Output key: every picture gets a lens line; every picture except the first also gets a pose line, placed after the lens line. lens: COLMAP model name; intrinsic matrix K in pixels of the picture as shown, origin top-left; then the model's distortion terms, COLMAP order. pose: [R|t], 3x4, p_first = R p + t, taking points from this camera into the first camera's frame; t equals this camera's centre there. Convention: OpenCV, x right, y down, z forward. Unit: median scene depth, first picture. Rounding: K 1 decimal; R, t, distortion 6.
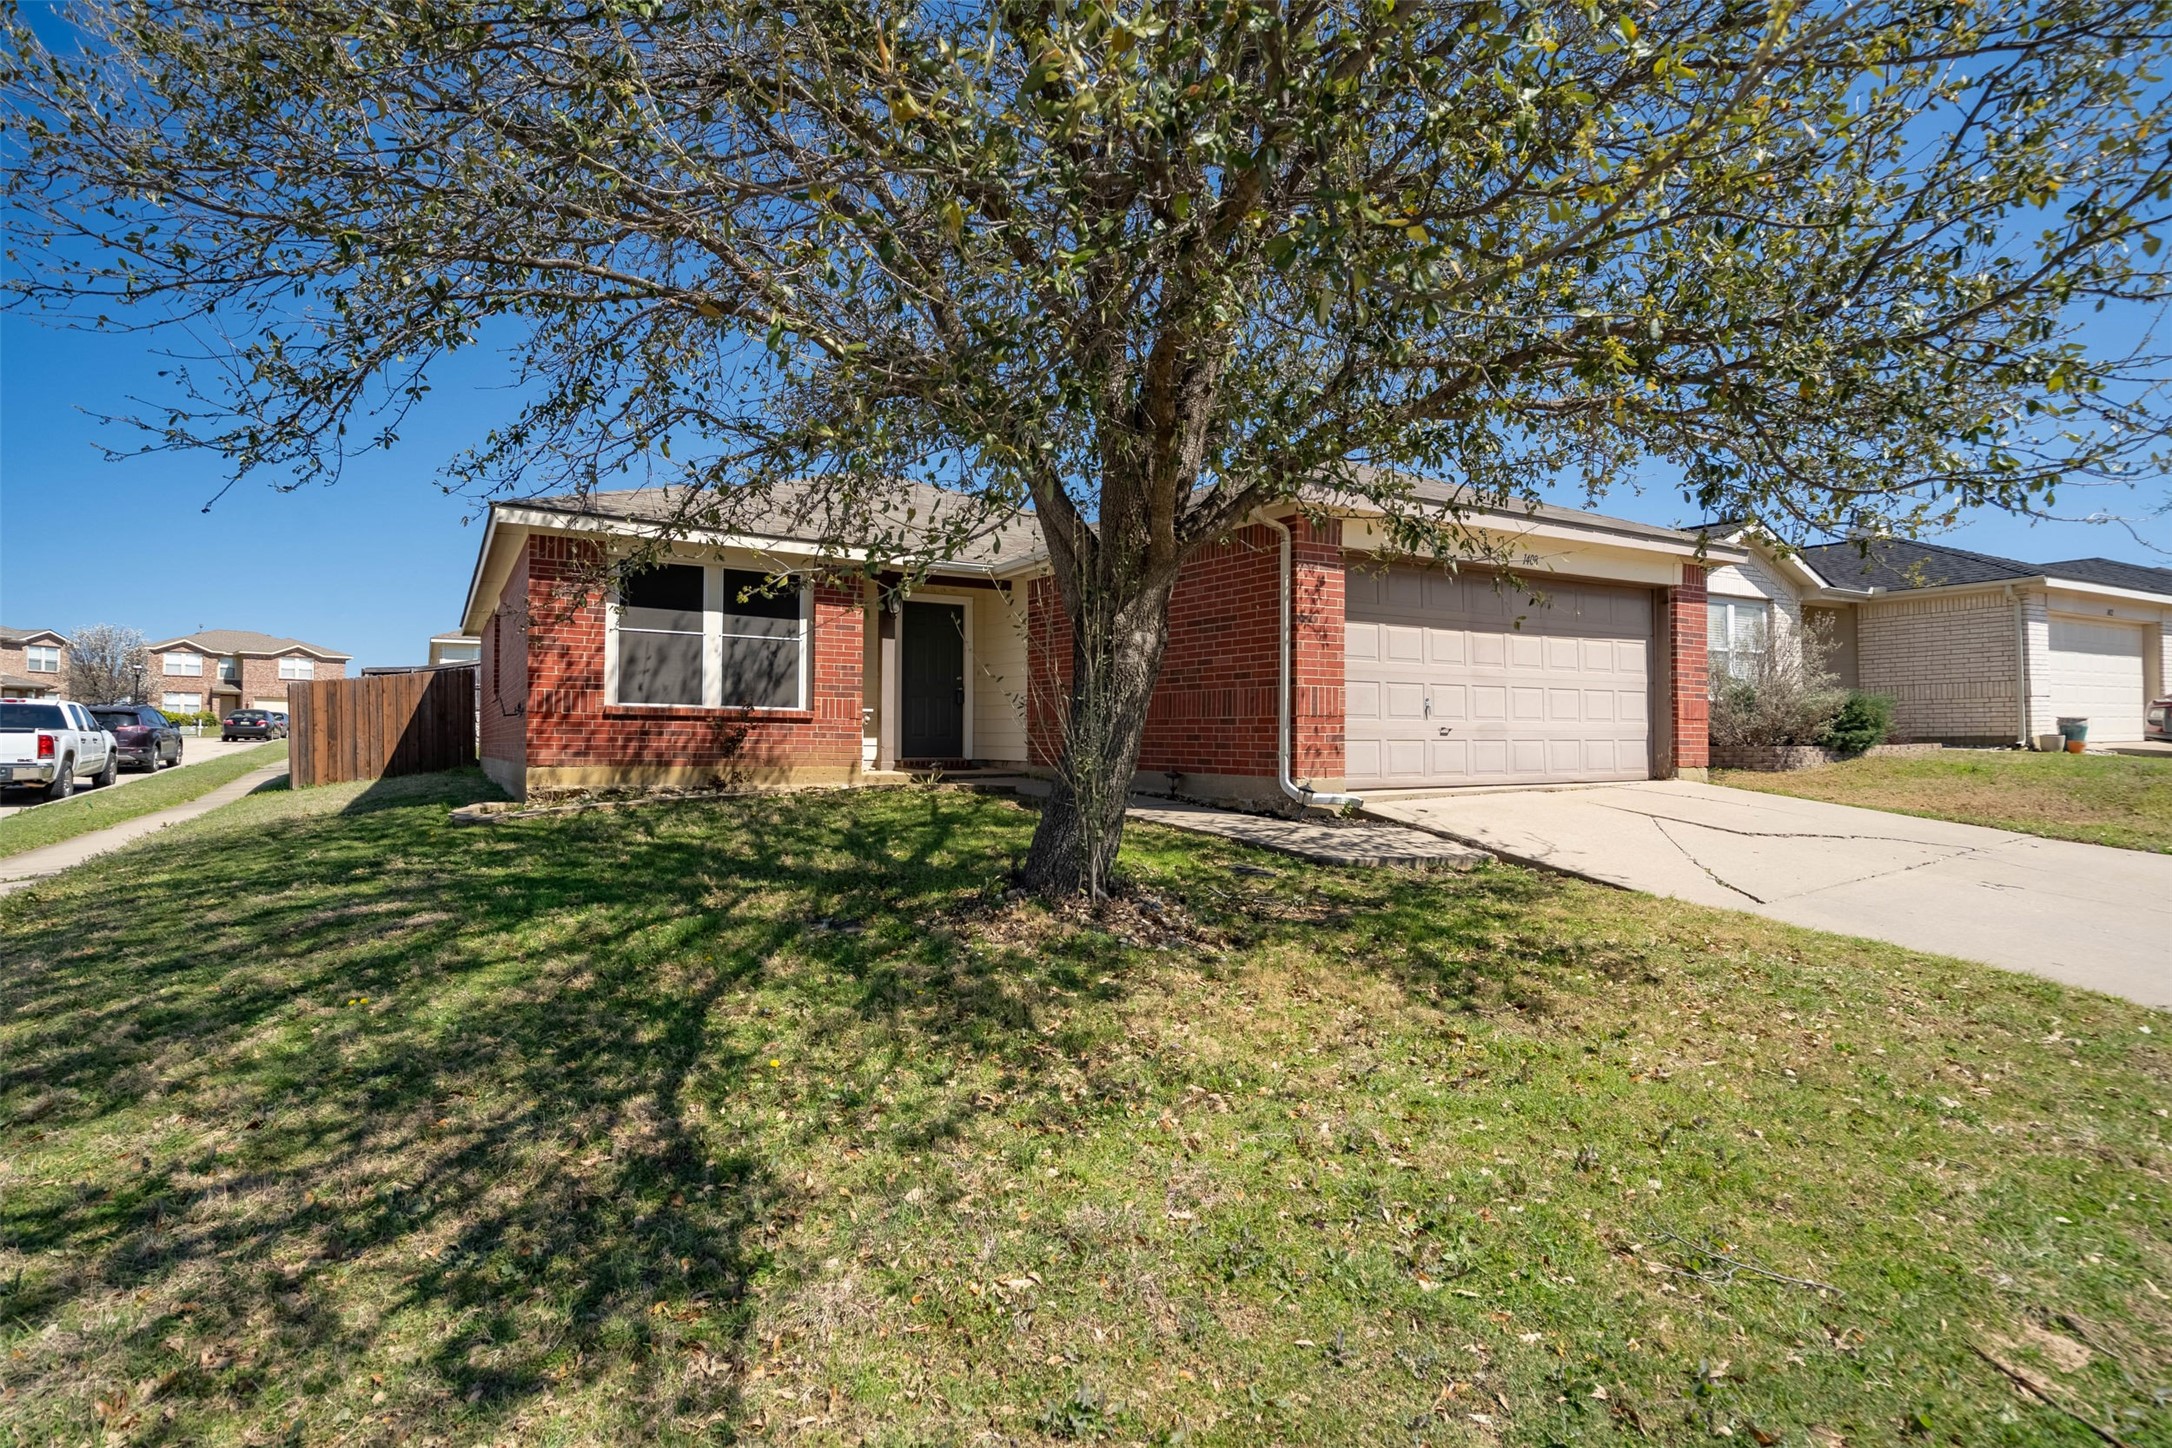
lens RADIAL K [[1048.2, 0, 1050.7], [0, 1048.2, 725.3], [0, 0, 1]] dist [0.003160, 0.000371]
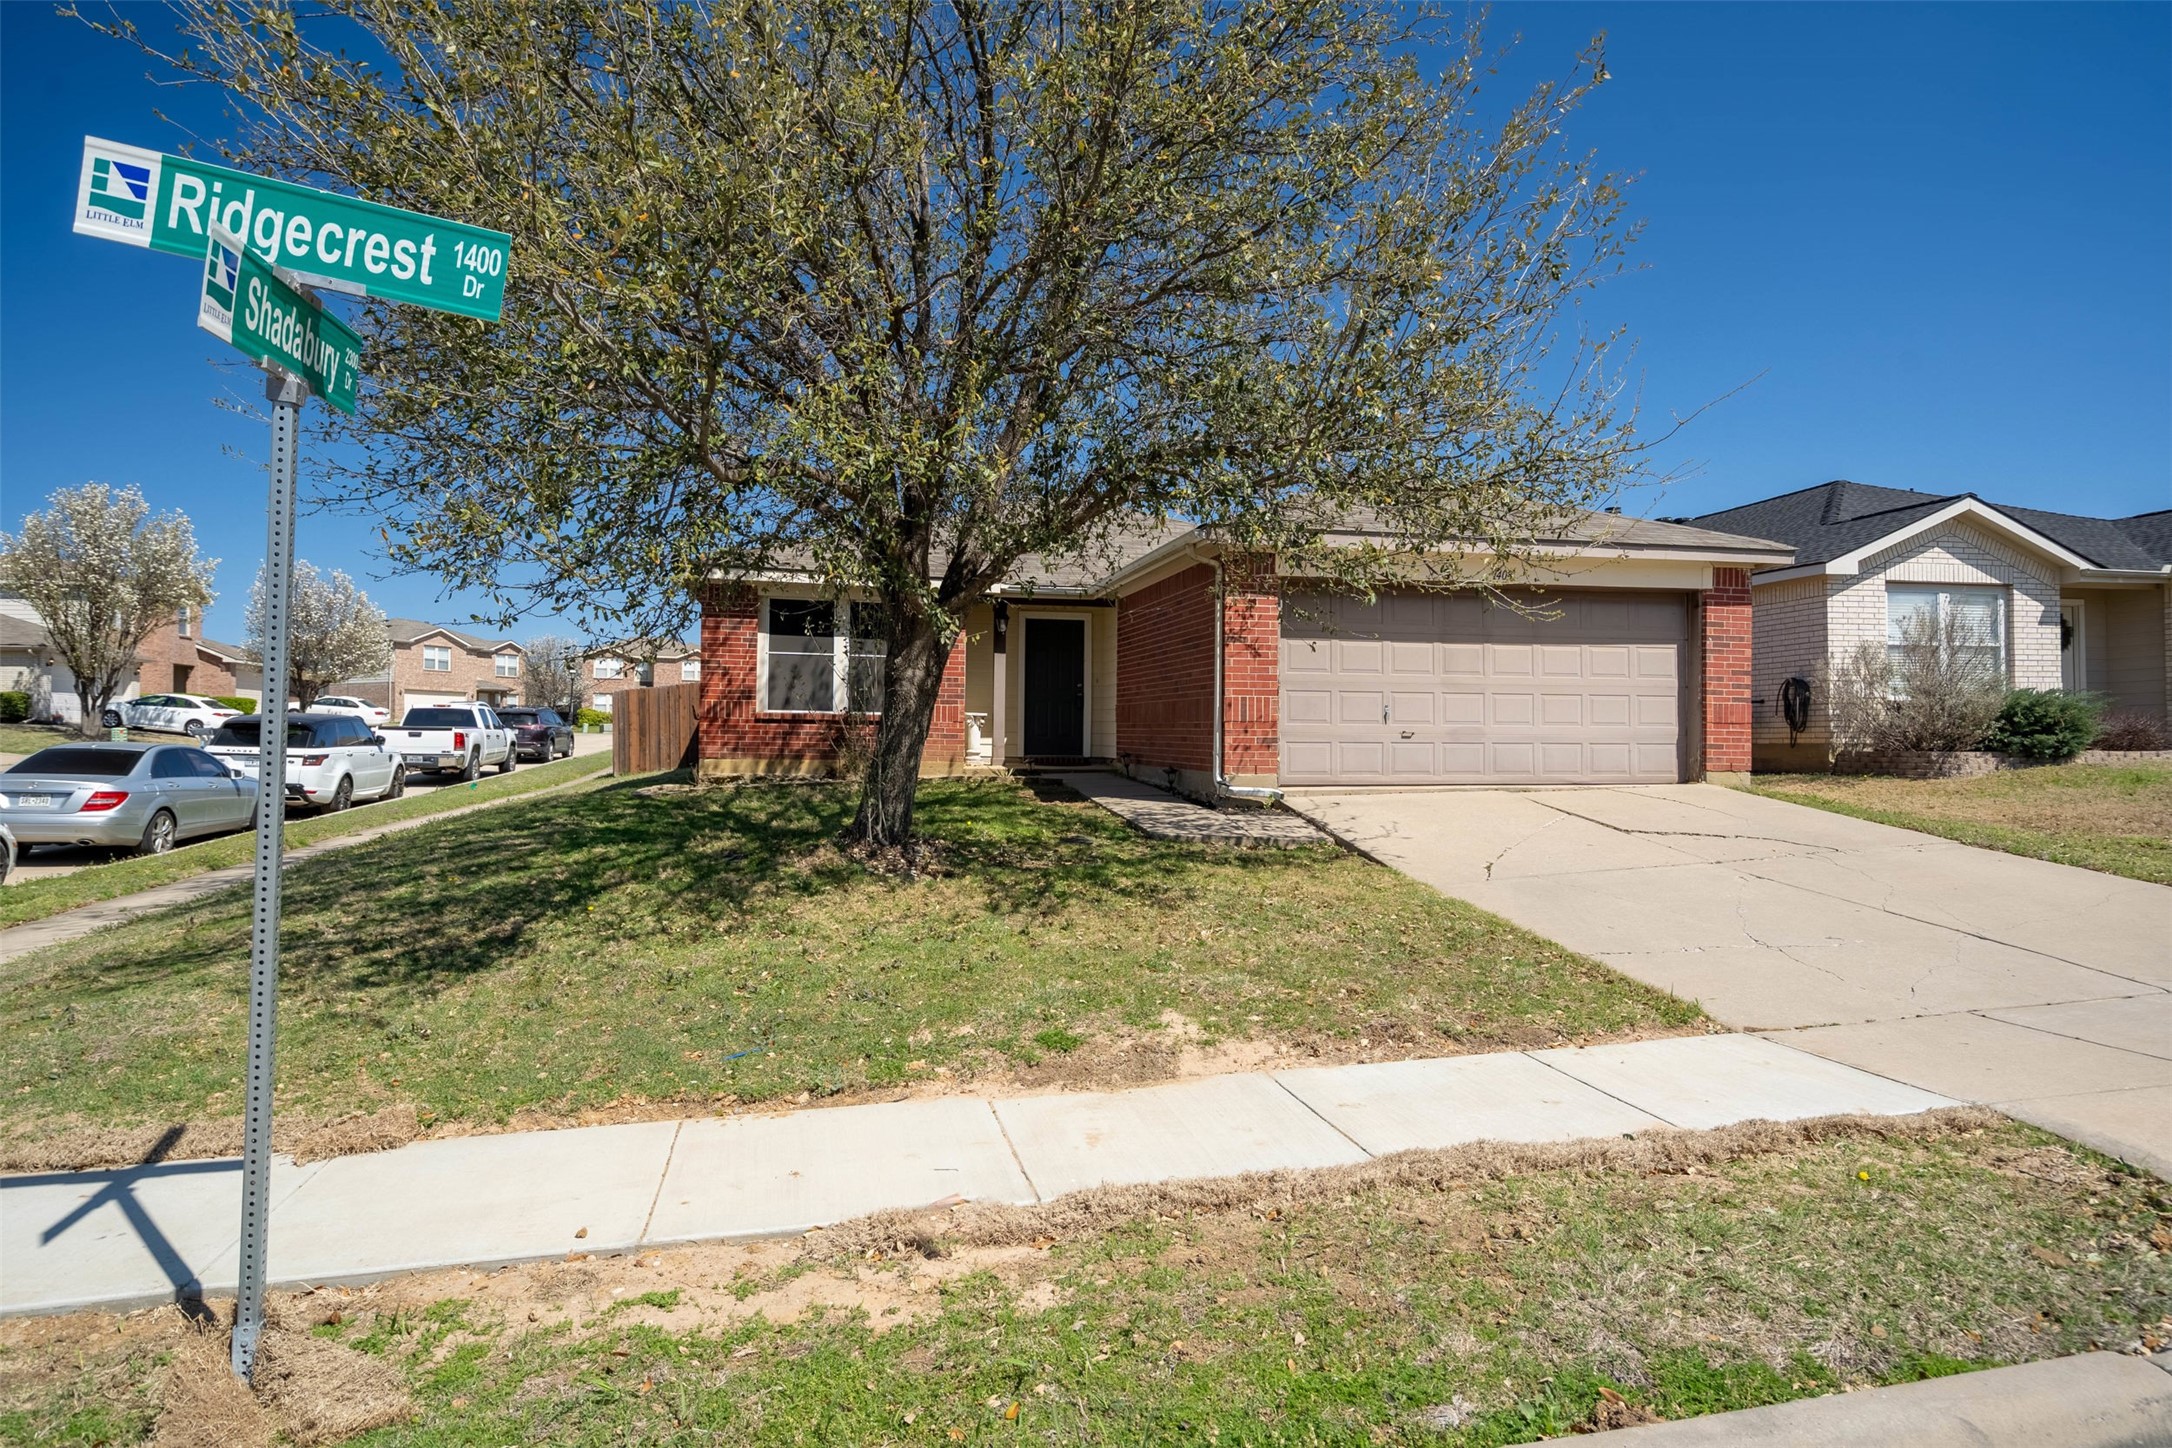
lens RADIAL K [[1138.1, 0, 1086.0], [0, 1138.1, 724.0], [0, 0, 1]] dist [0.000830, 0.000246]
pose [[0.955966, 0.001165, -0.293477, 0.349503], [-0.000924, 0.999999, 0.000962, -0.005520], [0.293477, -0.000648, 0.955966, -0.211162]]
